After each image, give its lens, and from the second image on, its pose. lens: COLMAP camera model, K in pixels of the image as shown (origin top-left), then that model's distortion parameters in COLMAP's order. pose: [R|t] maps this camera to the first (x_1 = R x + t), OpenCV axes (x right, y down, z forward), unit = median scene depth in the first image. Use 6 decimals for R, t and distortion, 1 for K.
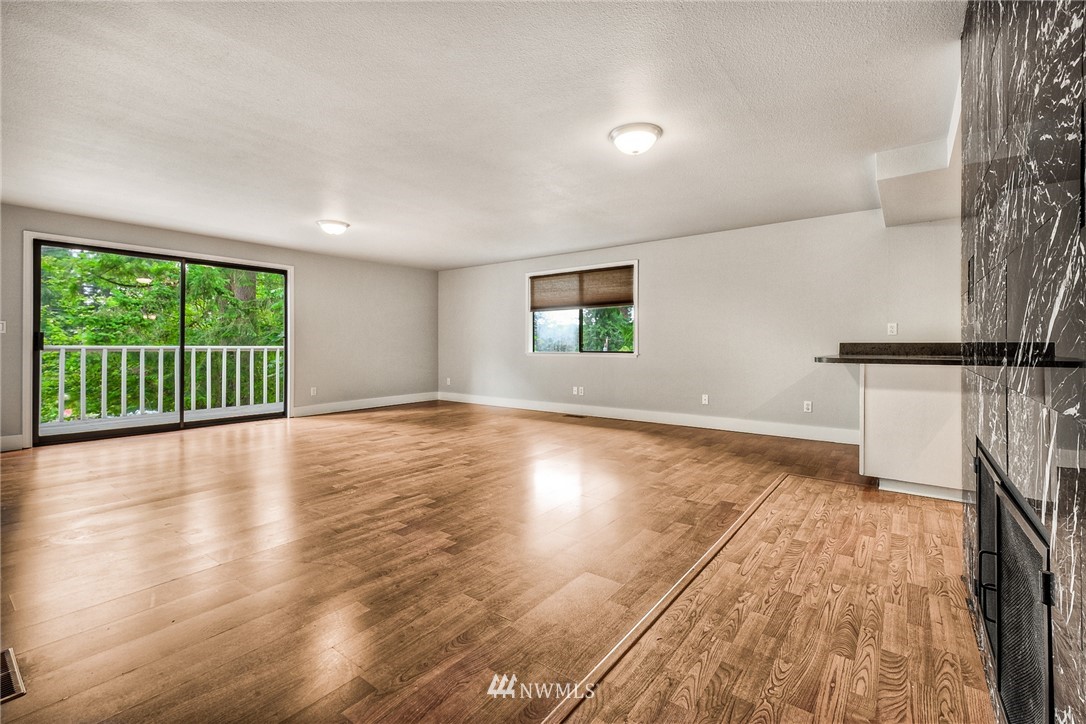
lens RADIAL K [[480.1, 0, 537.7], [0, 480.1, 345.9], [0, 0, 1]] dist [0.005636, 0.000223]
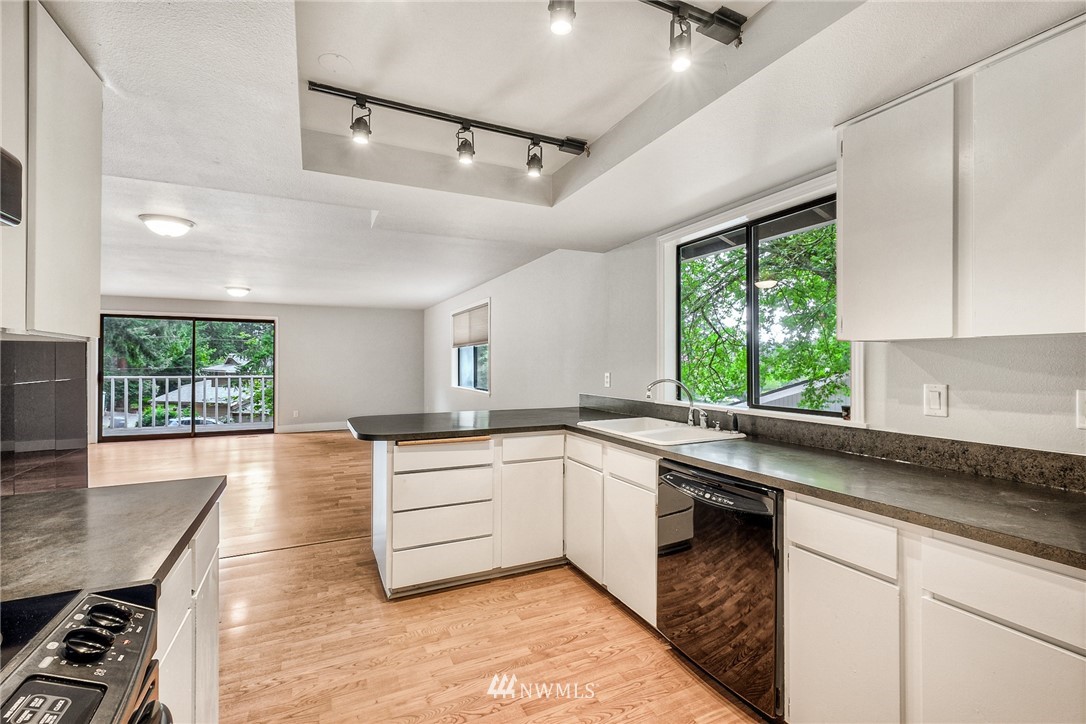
lens RADIAL K [[480.1, 0, 543.3], [0, 480.1, 357.7], [0, 0, 1]] dist [0.005636, 0.000223]
pose [[0.894471, -0.001419, -0.447123, 0.816182], [-0.001622, 0.999978, -0.006418, -0.054748], [0.447122, 0.006466, 0.894449, 0.183509]]
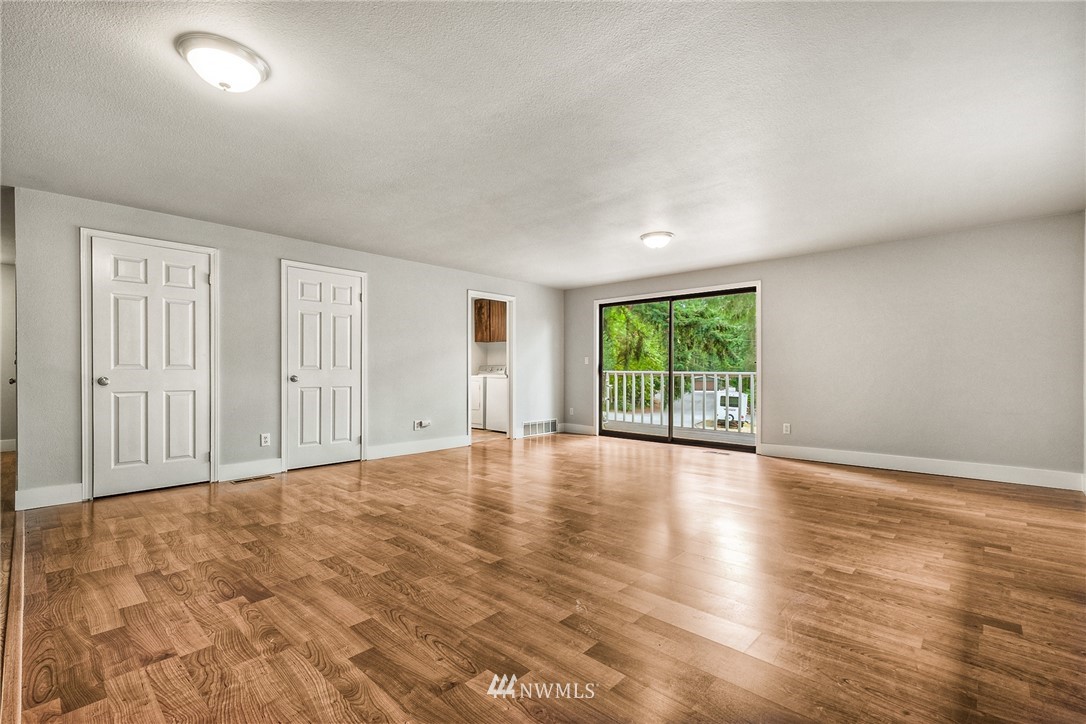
lens RADIAL K [[480.1, 0, 551.6], [0, 480.1, 368.9], [0, 0, 1]] dist [0.005636, 0.000223]
pose [[-0.086367, -0.005315, -0.996249, 0.445659], [-0.002301, 0.999984, -0.005135, -0.000952], [0.996261, 0.001849, -0.086378, 0.801162]]
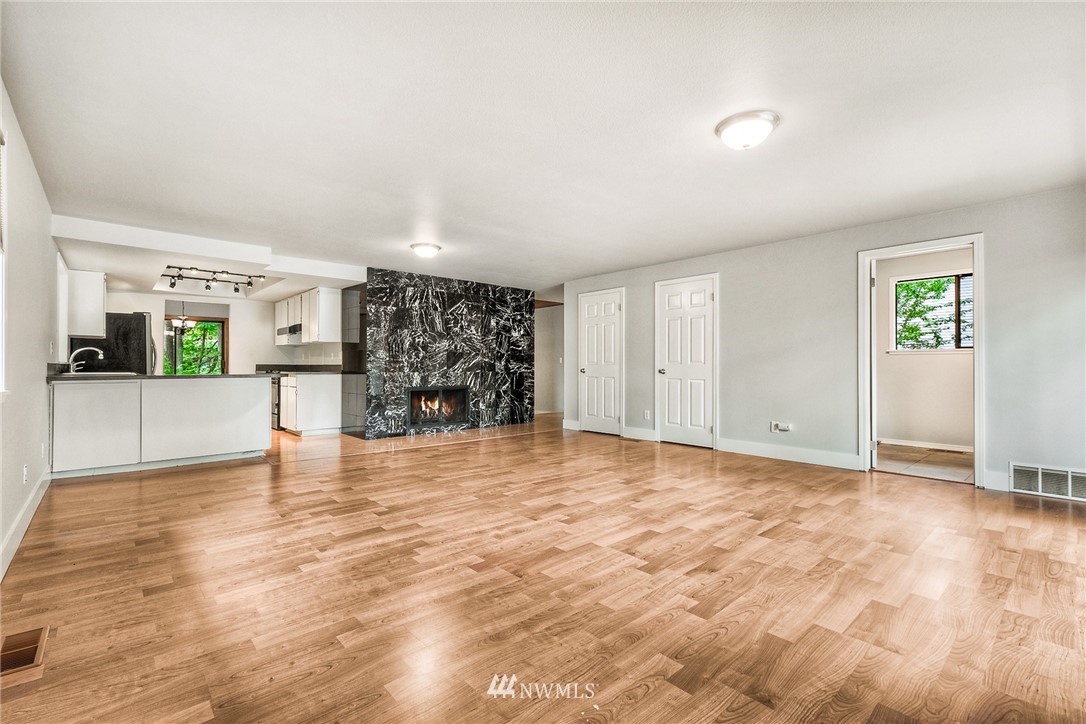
lens RADIAL K [[480.1, 0, 544.1], [0, 480.1, 361.5], [0, 0, 1]] dist [0.005636, 0.000223]
pose [[-0.983148, -0.001283, 0.182809, -0.390694], [-0.002008, 0.999991, -0.003777, -0.006713], [-0.182803, -0.004080, -0.983141, 1.491403]]
